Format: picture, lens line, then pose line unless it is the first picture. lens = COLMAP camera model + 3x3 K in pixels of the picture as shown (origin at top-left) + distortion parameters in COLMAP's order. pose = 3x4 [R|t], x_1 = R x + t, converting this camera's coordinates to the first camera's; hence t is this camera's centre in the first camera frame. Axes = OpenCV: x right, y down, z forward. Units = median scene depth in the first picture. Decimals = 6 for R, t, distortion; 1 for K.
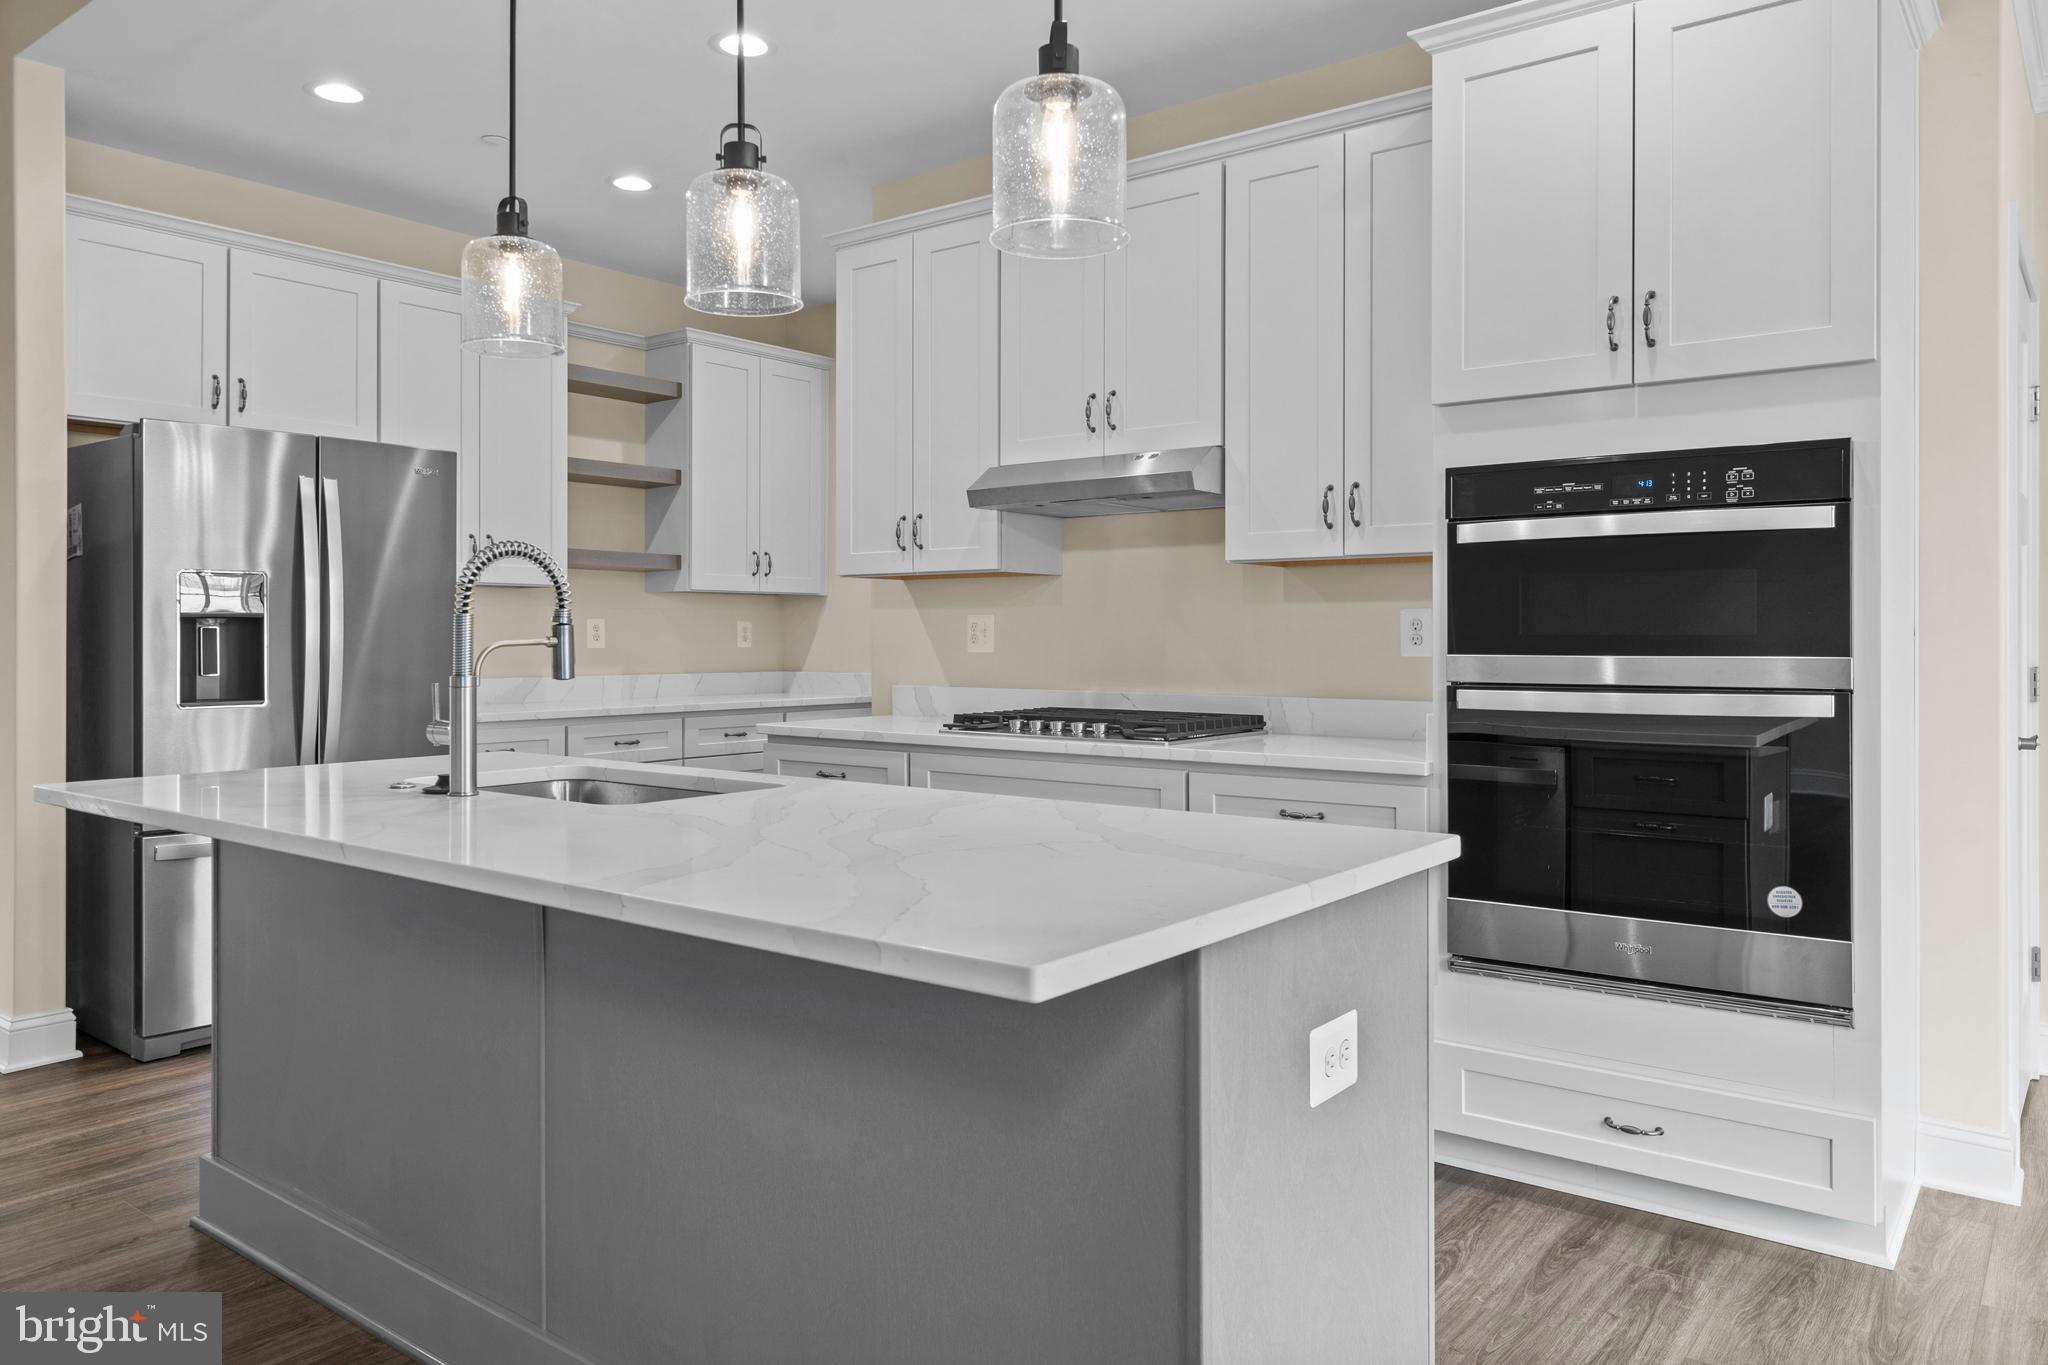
lens RADIAL K [[1399.2, 0, 1071.3], [0, 1399.2, 637.9], [0, 0, 1]] dist [-0.004273, -0.003085]
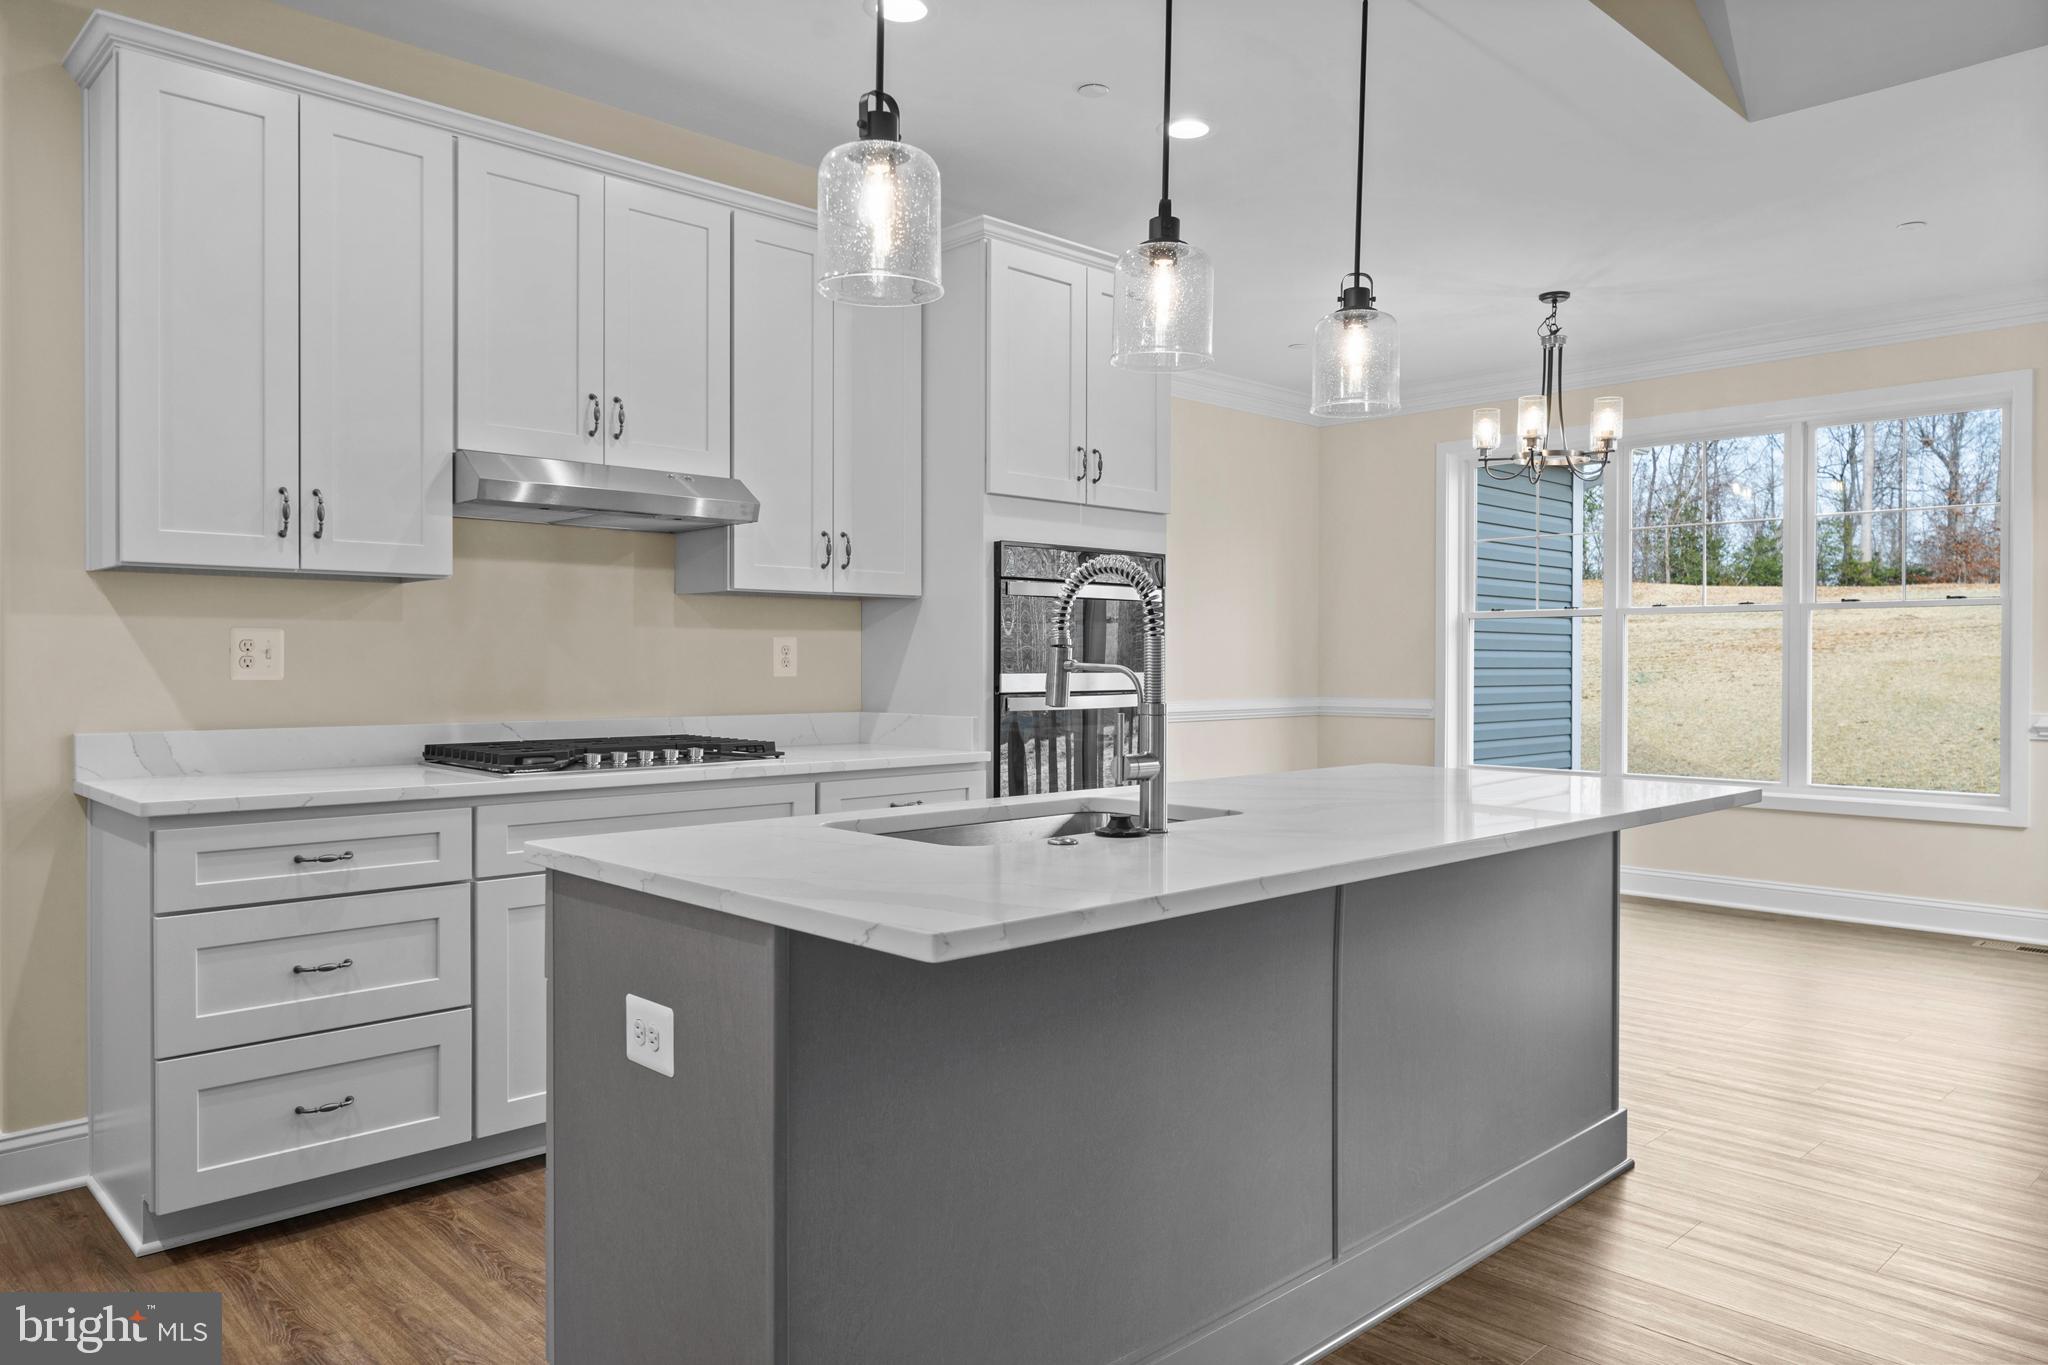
lens RADIAL K [[1369.5, 0, 1013.3], [0, 1369.5, 690.2], [0, 0, 1]] dist [0.001665, -0.002091]
pose [[0.162887, -0.021329, 0.986414, -0.959893], [-0.002411, 0.999755, 0.022015, -0.001328], [-0.986642, -0.005965, 0.162796, 0.675190]]
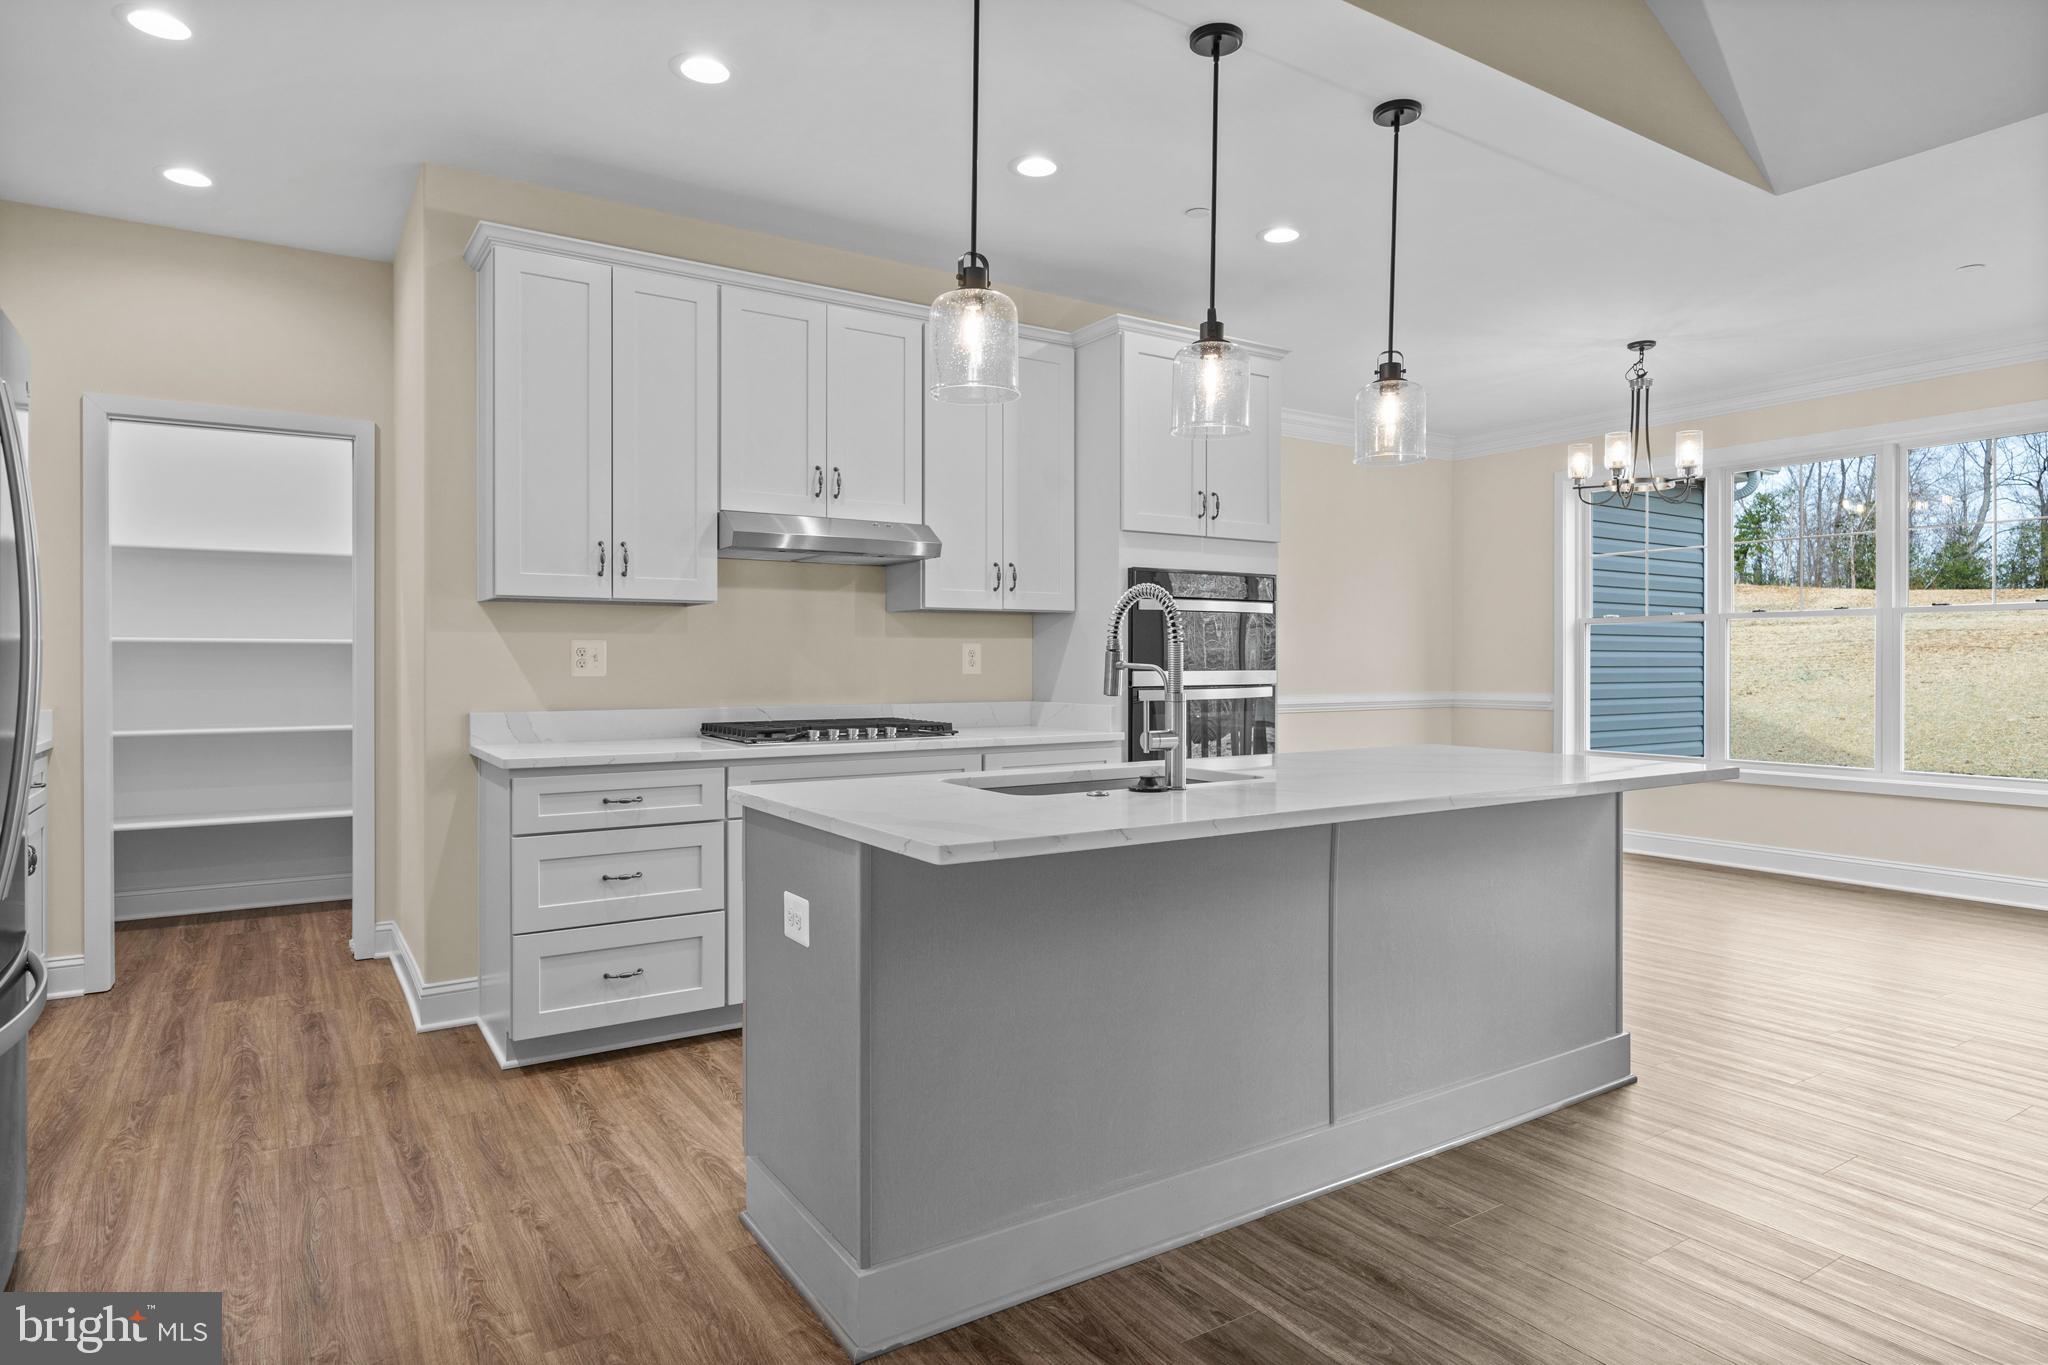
lens RADIAL K [[1149.9, 0, 1024.0], [0, 1149.9, 682.5], [0, 0, 1]] dist [0.000072, -0.000601]
pose [[0.339939, -0.018107, 0.940273, -1.028146], [0.000110, 0.999815, 0.019214, -0.001759], [-0.940447, -0.006429, 0.339878, 0.557232]]
